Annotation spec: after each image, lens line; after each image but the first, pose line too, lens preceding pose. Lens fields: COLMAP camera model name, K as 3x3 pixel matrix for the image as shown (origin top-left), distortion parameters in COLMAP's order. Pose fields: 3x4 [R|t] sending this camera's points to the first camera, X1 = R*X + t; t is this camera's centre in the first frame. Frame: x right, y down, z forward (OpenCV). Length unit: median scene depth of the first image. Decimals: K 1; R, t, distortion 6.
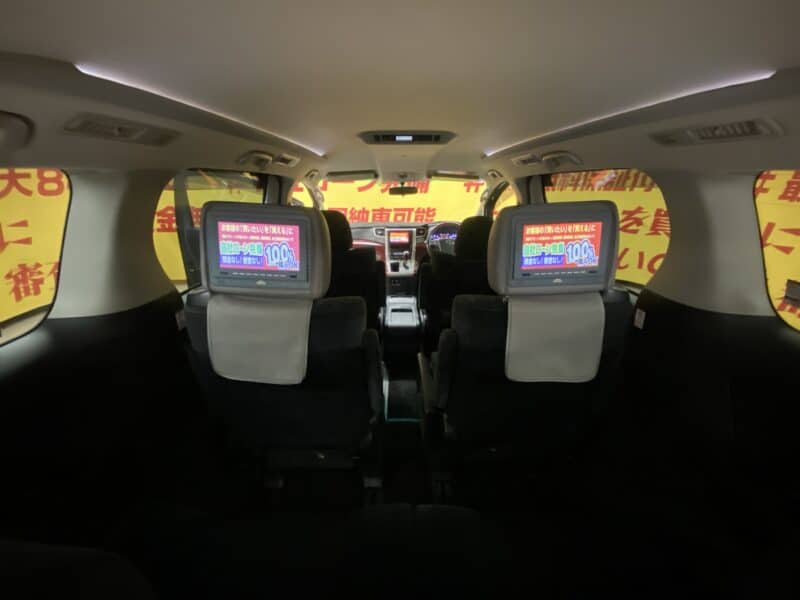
lens RADIAL K [[324.3, 0, 394.5], [0, 324.3, 300.6], [0, 0, 1]] dist [0.016955, -0.021386]
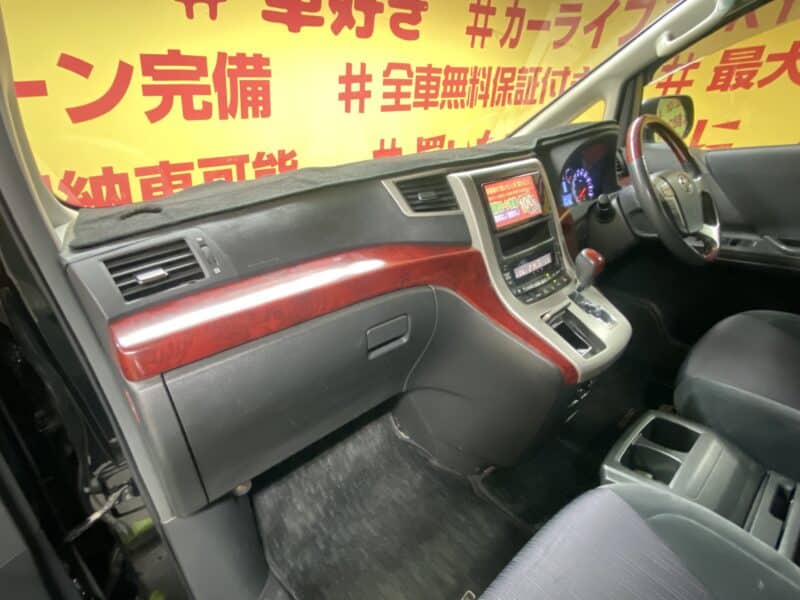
lens RADIAL K [[385.2, 0, 411.2], [0, 385.2, 301.0], [0, 0, 1]] dist [0.002492, -0.010989]
pose [[0.750627, -0.312859, 0.581961, -0.225678], [0.292629, 0.947110, 0.131722, -0.180471], [-0.592392, 0.071424, 0.802478, 0.812342]]
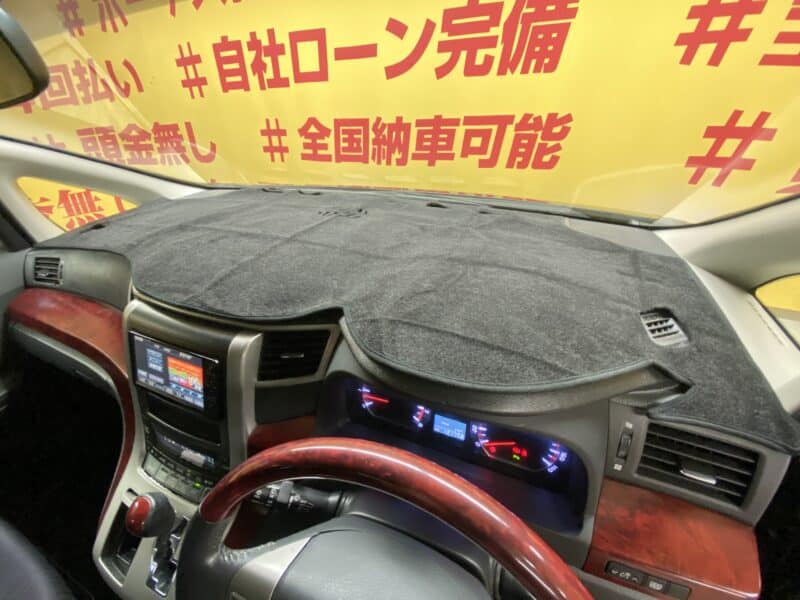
lens RADIAL K [[324.3, 0, 394.5], [0, 324.3, 300.6], [0, 0, 1]] dist [0.016955, -0.021386]
pose [[0.919151, 0.178800, -0.350988, 0.181078], [-0.076198, 0.954922, 0.286911, -0.286450], [0.386466, -0.236970, 0.891341, 0.888168]]
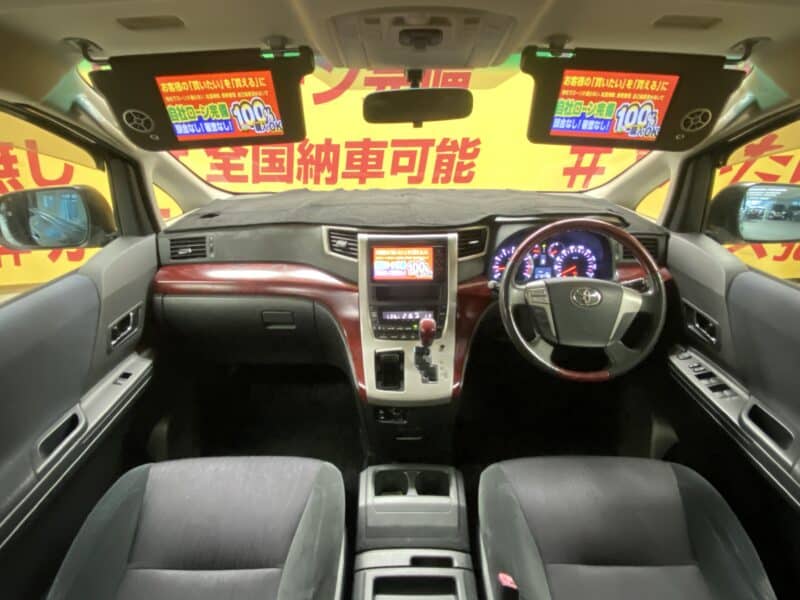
lens RADIAL K [[440.9, 0, 400.0], [0, 440.9, 300.0], [0, 0, 1]] dist [0.015828, -0.009114]
pose [[0.999967, -0.005597, 0.005934, 0.008372], [0.004976, 0.994968, 0.100067, -0.197834], [-0.006464, -0.100034, 0.994963, 0.571347]]
